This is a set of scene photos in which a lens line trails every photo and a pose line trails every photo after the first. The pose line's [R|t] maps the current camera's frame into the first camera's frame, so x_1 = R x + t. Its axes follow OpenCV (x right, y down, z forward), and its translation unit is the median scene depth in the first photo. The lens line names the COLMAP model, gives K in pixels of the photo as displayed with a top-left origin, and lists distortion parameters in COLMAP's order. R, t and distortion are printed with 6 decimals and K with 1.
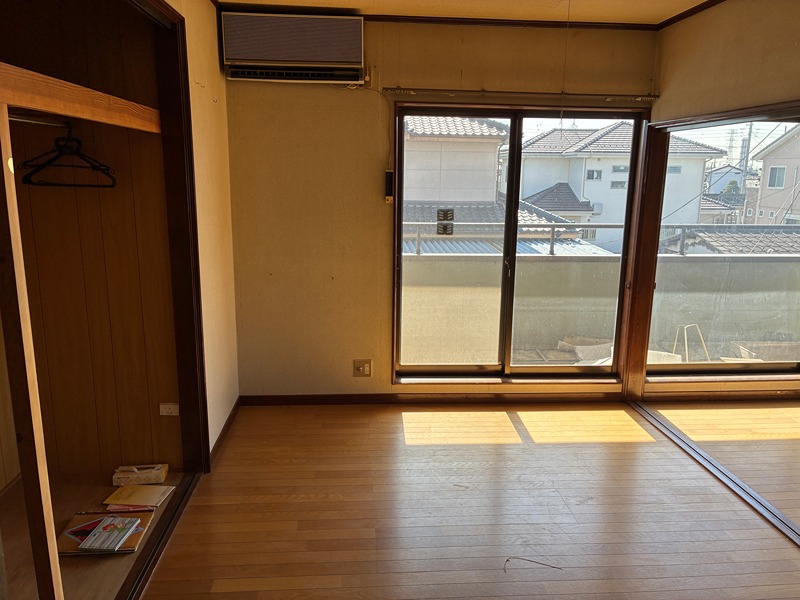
lens RADIAL K [[605.3, 0, 398.7], [0, 605.3, 299.0], [0, 0, 1]] dist [0.053019, -0.043403]
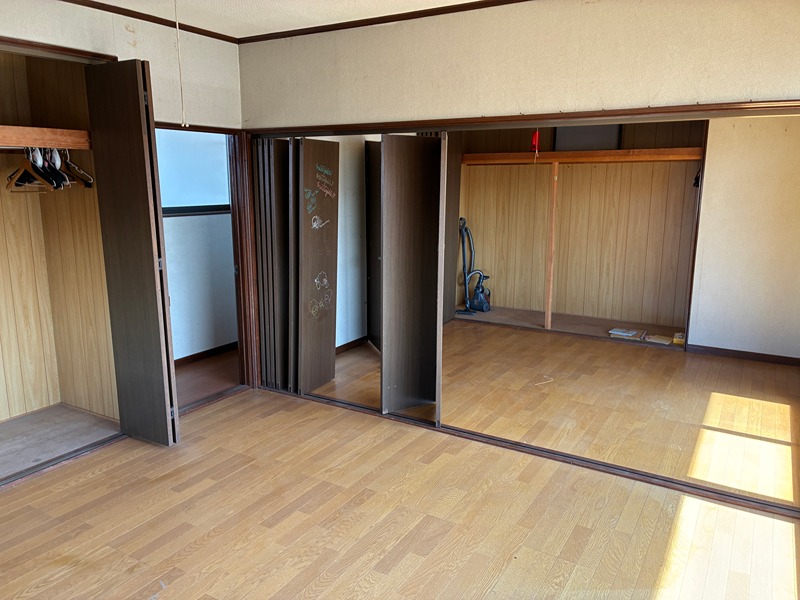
lens RADIAL K [[605.3, 0, 398.7], [0, 605.3, 299.0], [0, 0, 1]] dist [0.053019, -0.043403]
pose [[-0.580990, 0.145350, -0.800827, 1.324635], [-0.171221, 0.940080, 0.294843, -0.200887], [0.795697, 0.308419, -0.521290, 1.028298]]
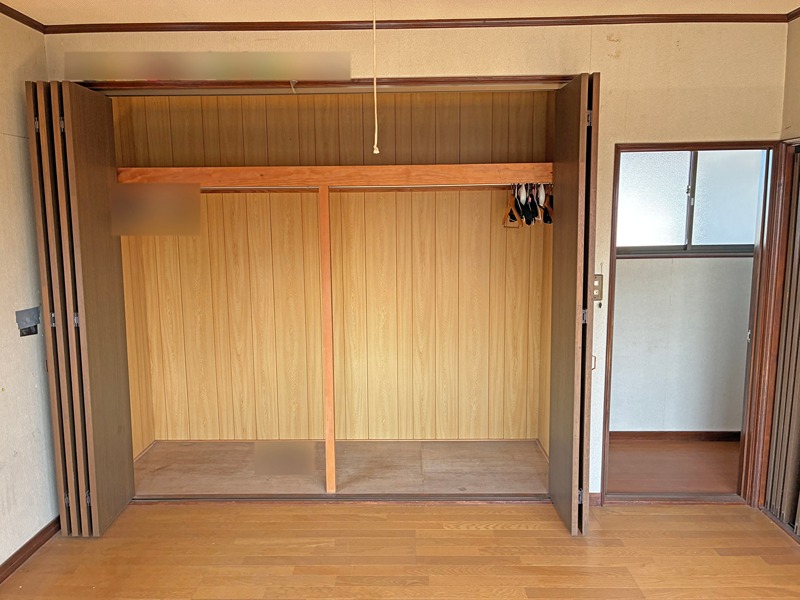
lens RADIAL K [[605.3, 0, 398.7], [0, 605.3, 299.0], [0, 0, 1]] dist [0.053019, -0.043403]
pose [[-0.995429, -0.015933, 0.094164, 0.955608], [0.016934, 0.940913, 0.338224, -0.198626], [-0.093989, 0.338273, -0.936343, 0.973046]]
